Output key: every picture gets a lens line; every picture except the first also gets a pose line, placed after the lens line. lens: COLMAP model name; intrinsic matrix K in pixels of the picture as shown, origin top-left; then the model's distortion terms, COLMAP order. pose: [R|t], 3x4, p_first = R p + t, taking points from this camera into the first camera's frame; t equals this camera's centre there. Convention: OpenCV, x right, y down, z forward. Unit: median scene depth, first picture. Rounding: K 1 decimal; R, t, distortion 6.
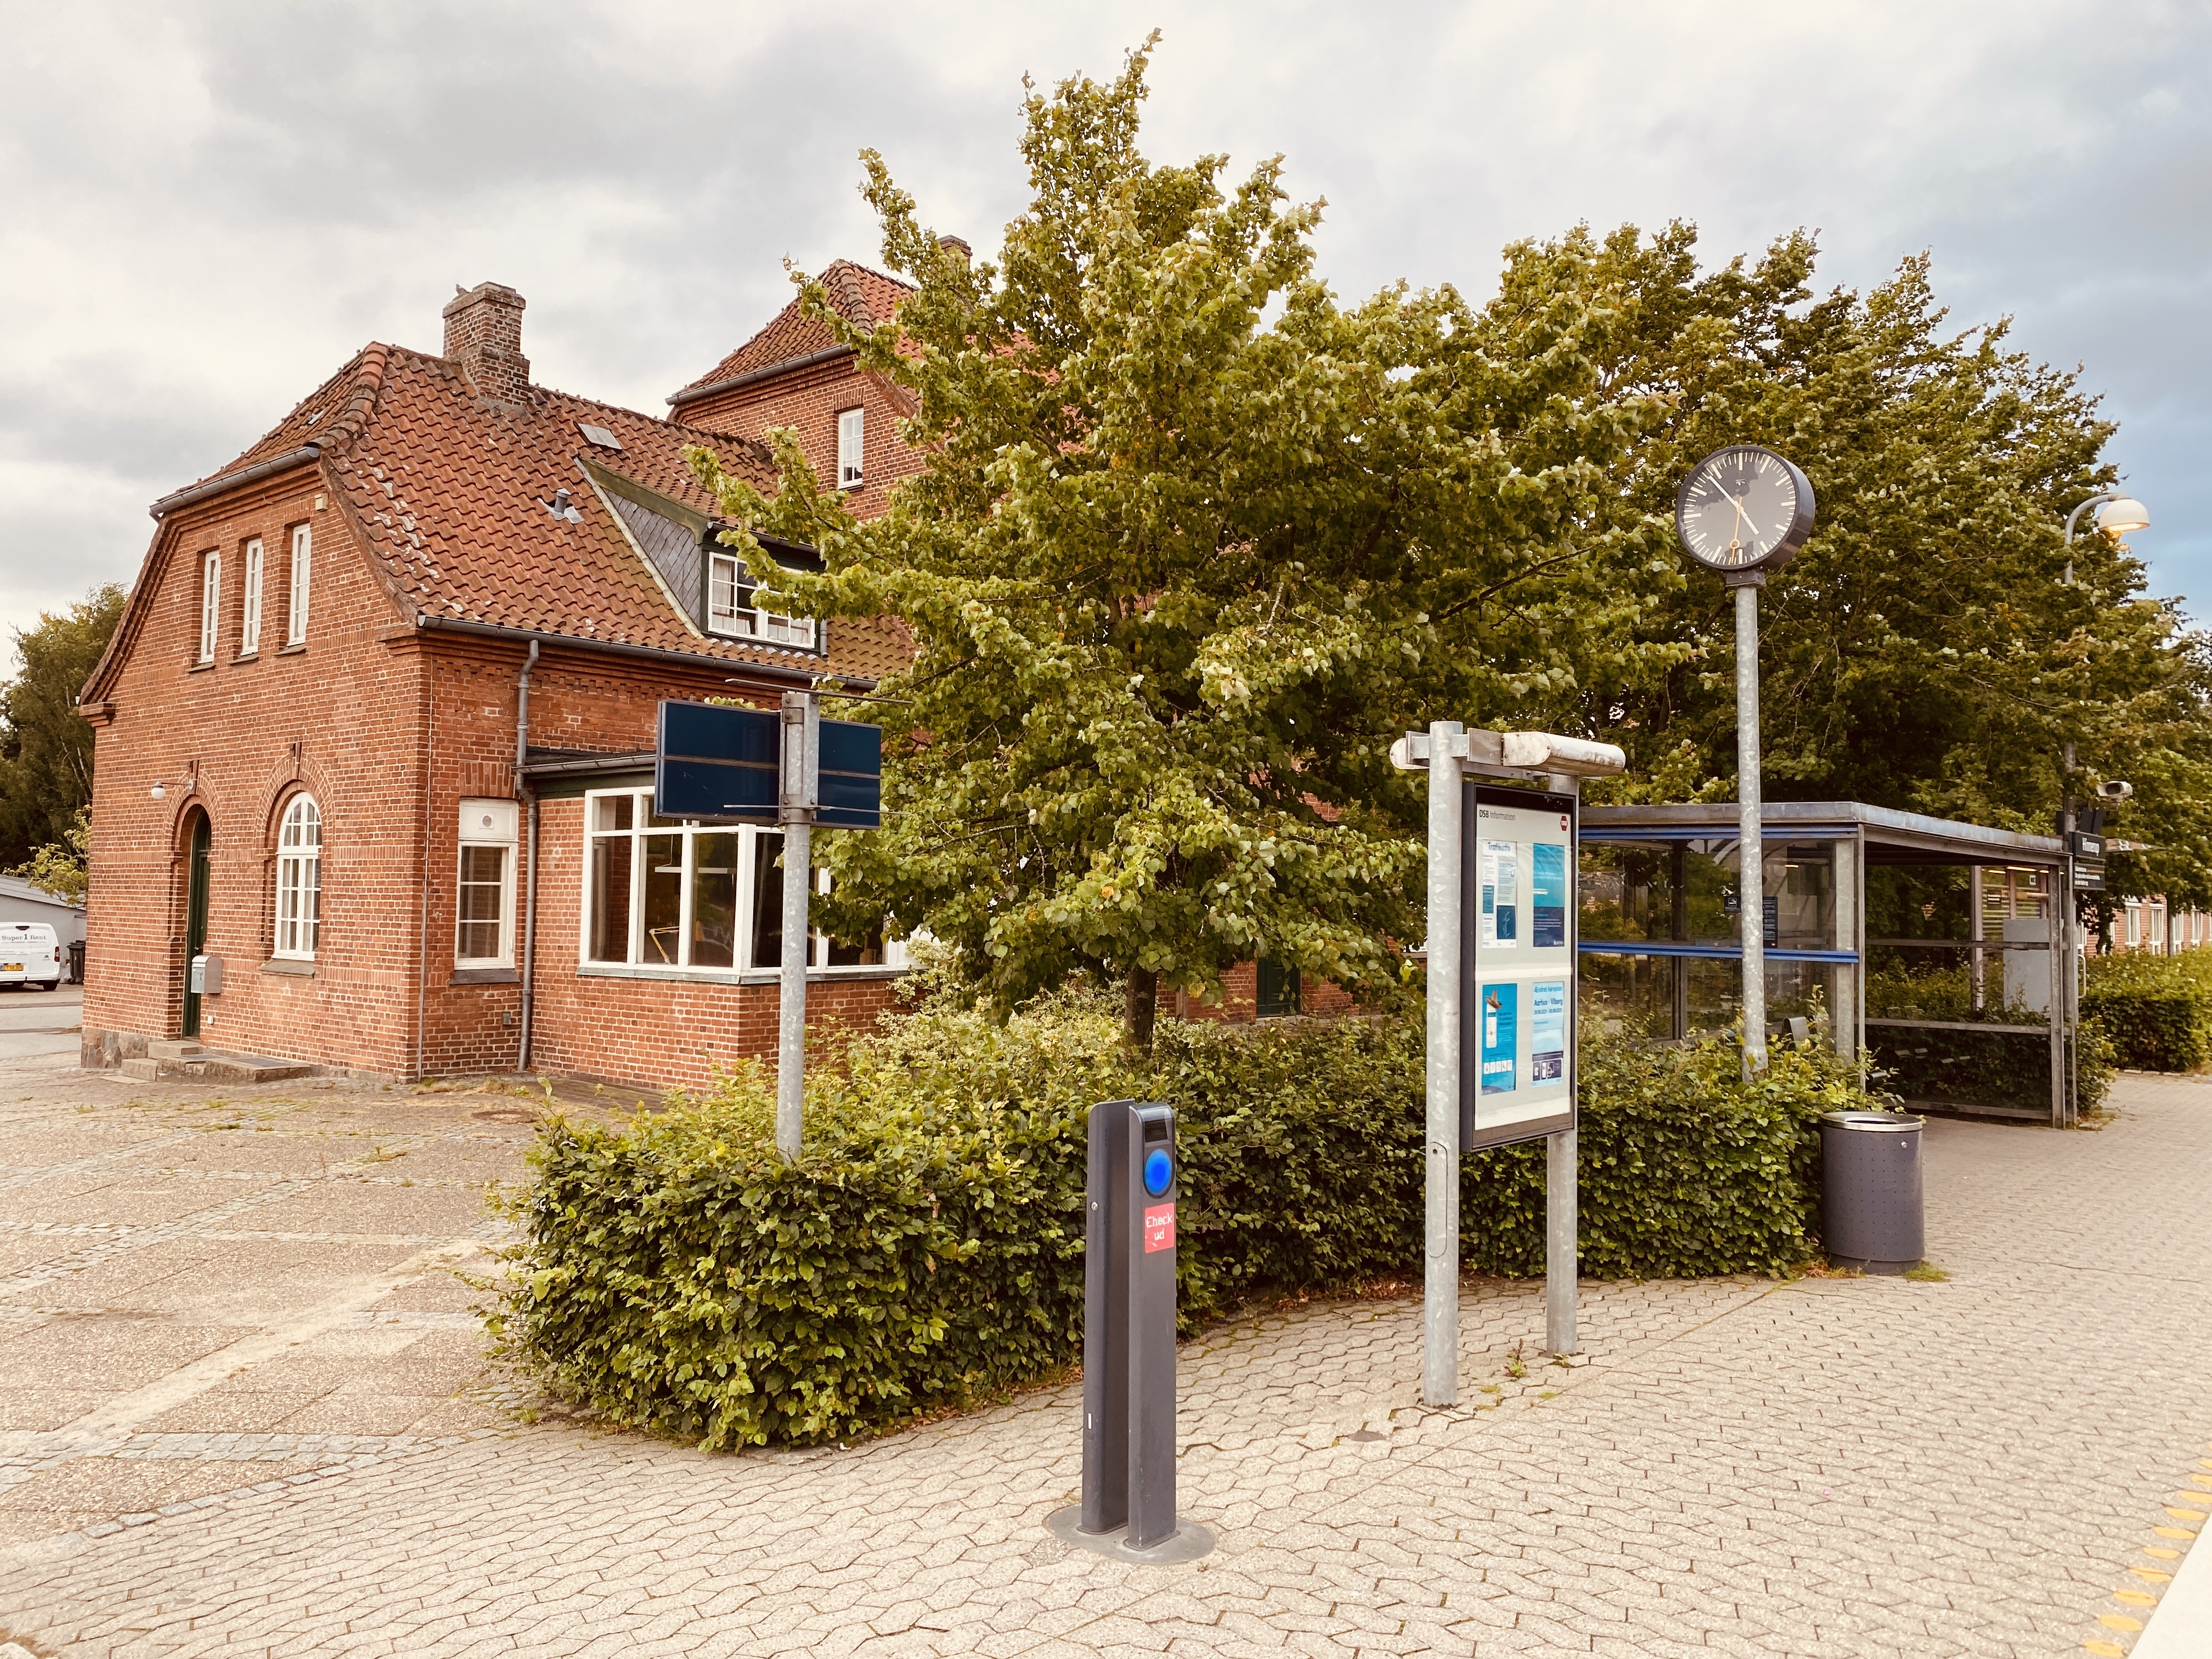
lens RADIAL K [[1682.5, 0, 1104.4], [0, 1682.5, 801.6], [0, 0, 1]] dist [0.005512, 0.000695]
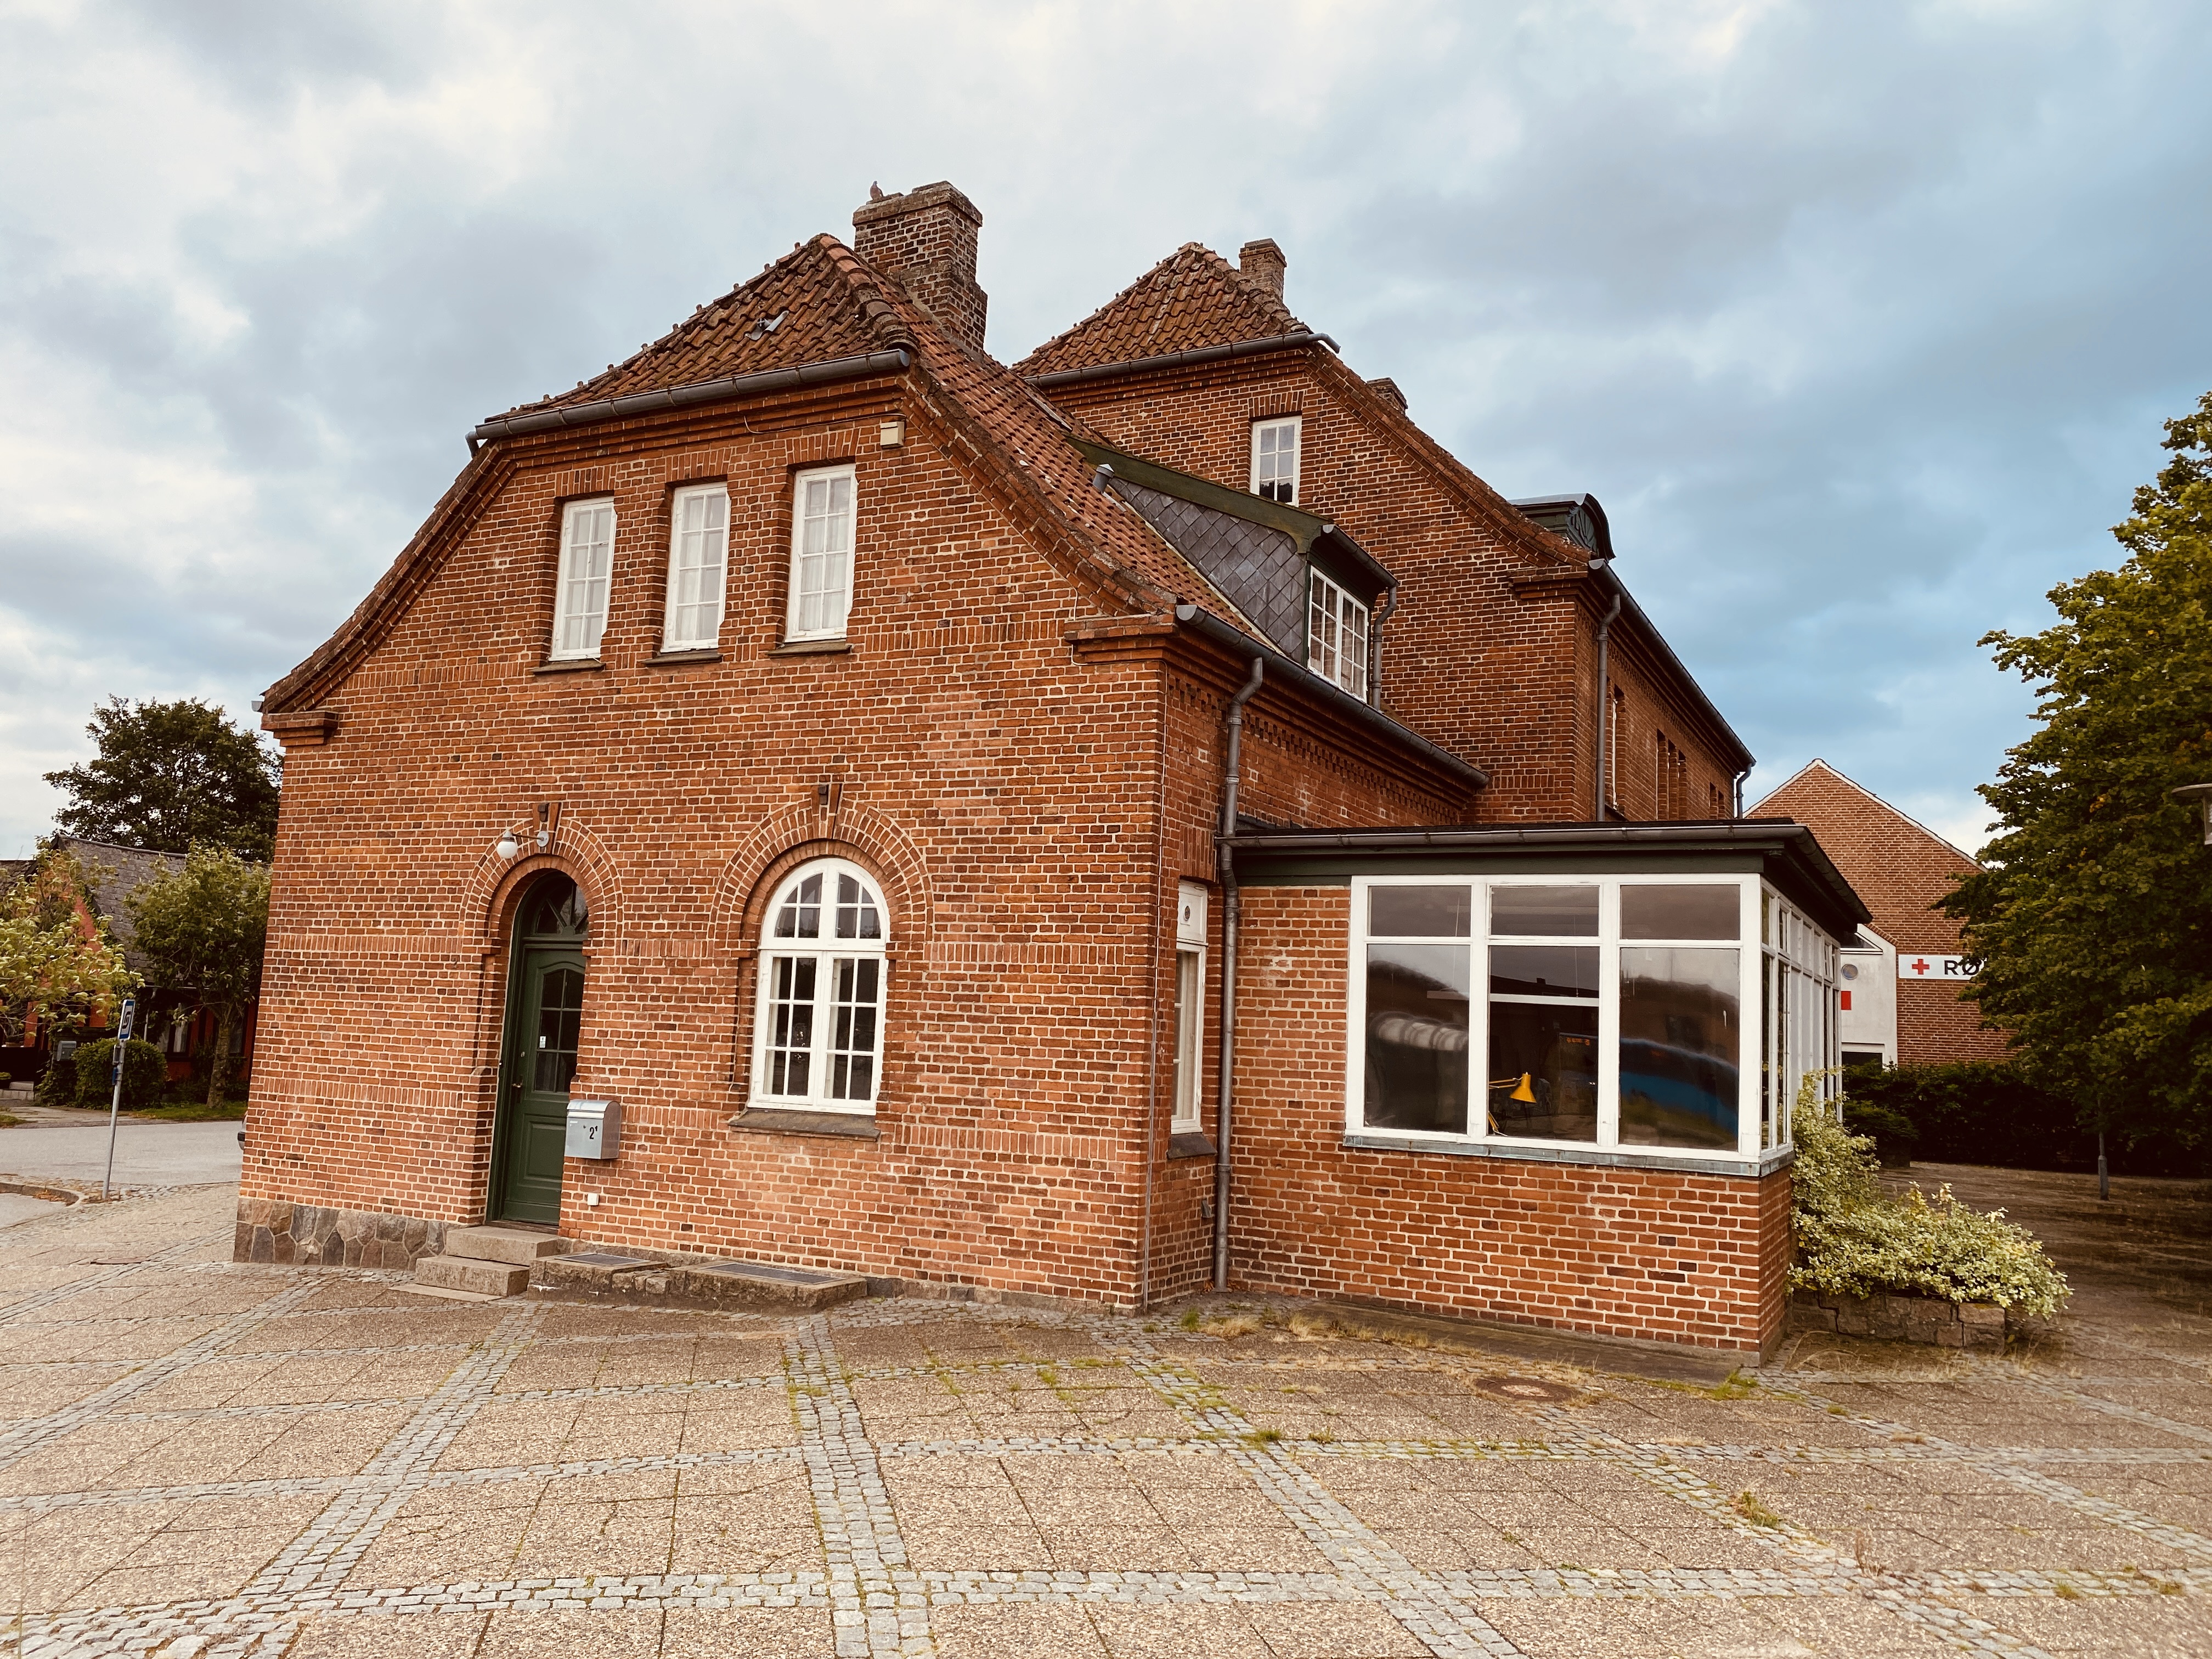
lens RADIAL K [[1673.6, 0, 1106.8], [0, 1673.6, 812.1], [0, 0, 1]] dist [0.105723, -0.203820]
pose [[0.972001, 0.057719, 0.227777, -0.577879], [-0.043052, 0.996698, -0.068846, 0.019184], [-0.230998, 0.057112, 0.971276, 0.358524]]
